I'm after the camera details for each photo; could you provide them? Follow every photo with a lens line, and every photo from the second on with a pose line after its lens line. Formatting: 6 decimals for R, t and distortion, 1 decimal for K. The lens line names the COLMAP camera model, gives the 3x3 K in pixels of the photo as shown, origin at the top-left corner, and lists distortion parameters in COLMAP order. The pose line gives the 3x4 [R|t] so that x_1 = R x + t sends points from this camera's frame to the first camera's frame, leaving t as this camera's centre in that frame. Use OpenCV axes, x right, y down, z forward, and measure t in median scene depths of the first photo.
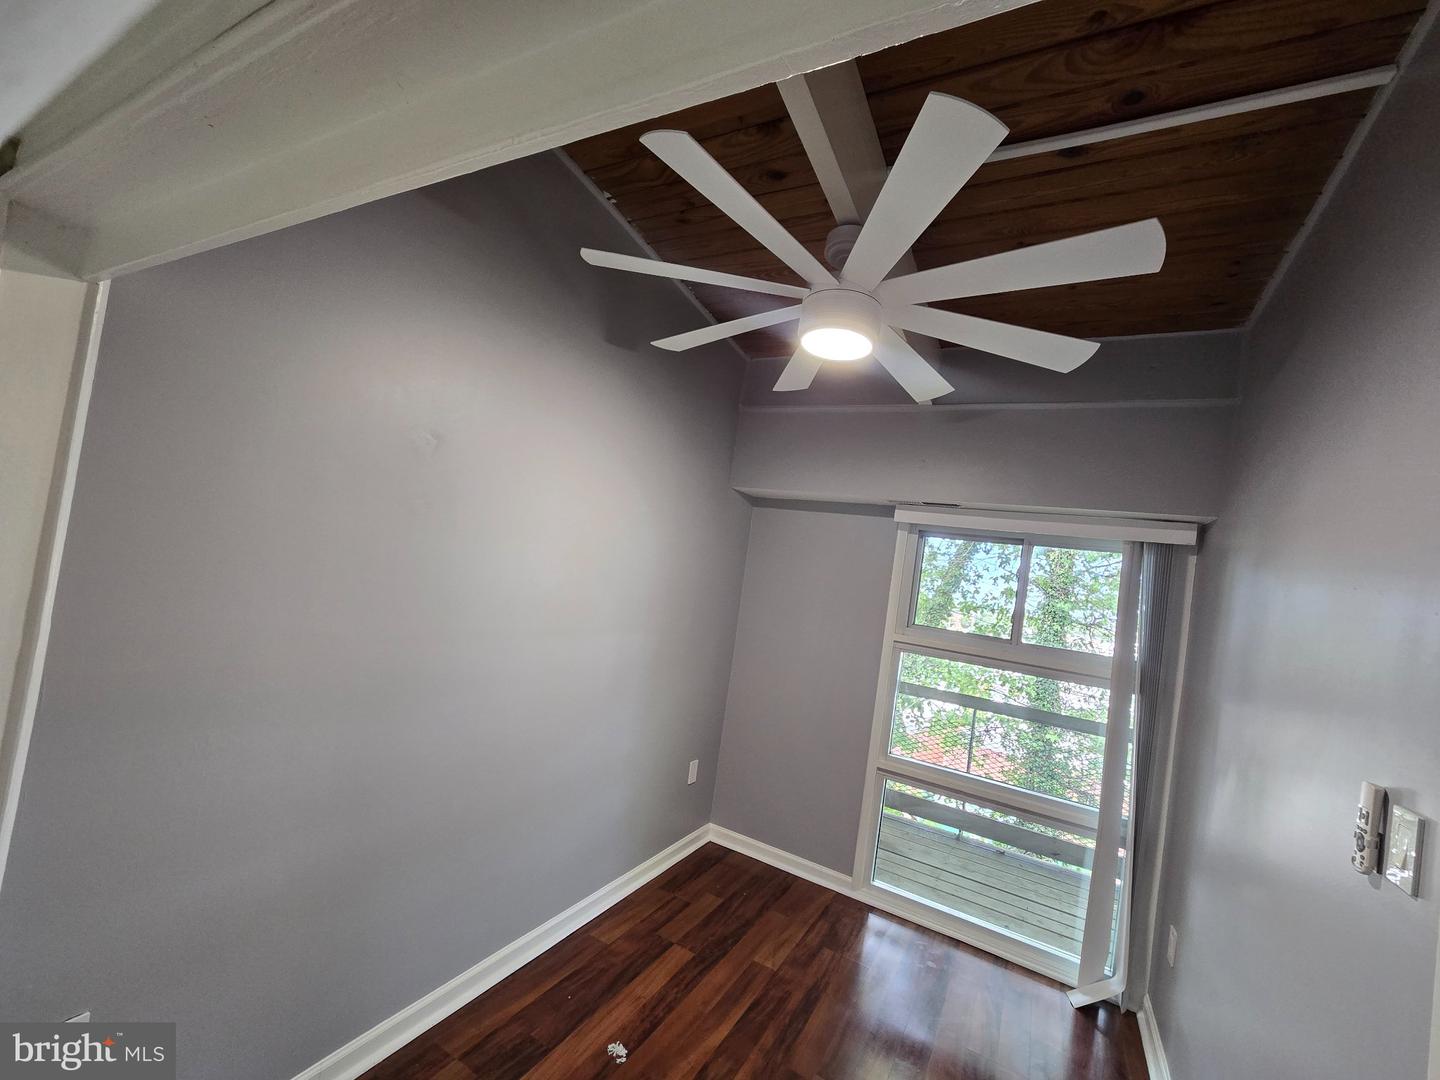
lens RADIAL K [[593.4, 0, 719.8], [0, 593.4, 549.8], [0, 0, 1]] dist [0.003395, 0.001118]
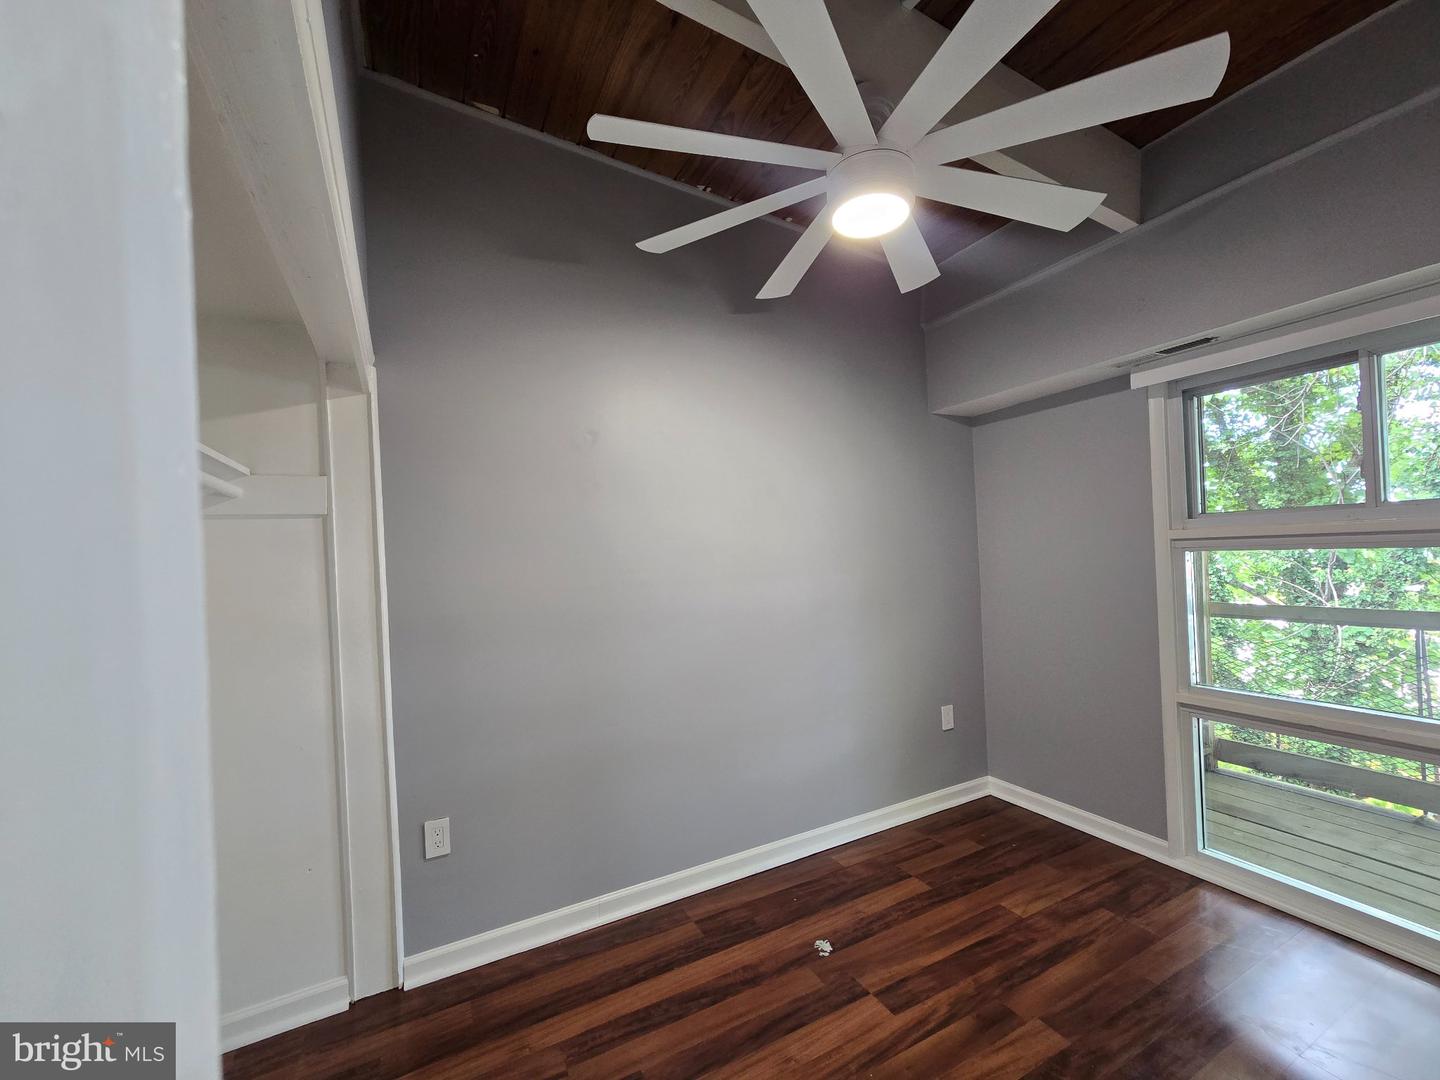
lens RADIAL K [[593.4, 0, 720.9], [0, 593.4, 550.2], [0, 0, 1]] dist [0.003395, 0.001118]
pose [[0.816417, -0.178695, -0.549119, 0.281901], [0.180415, 0.982246, -0.051407, 0.119204], [0.548556, -0.057100, 0.834162, 0.036229]]
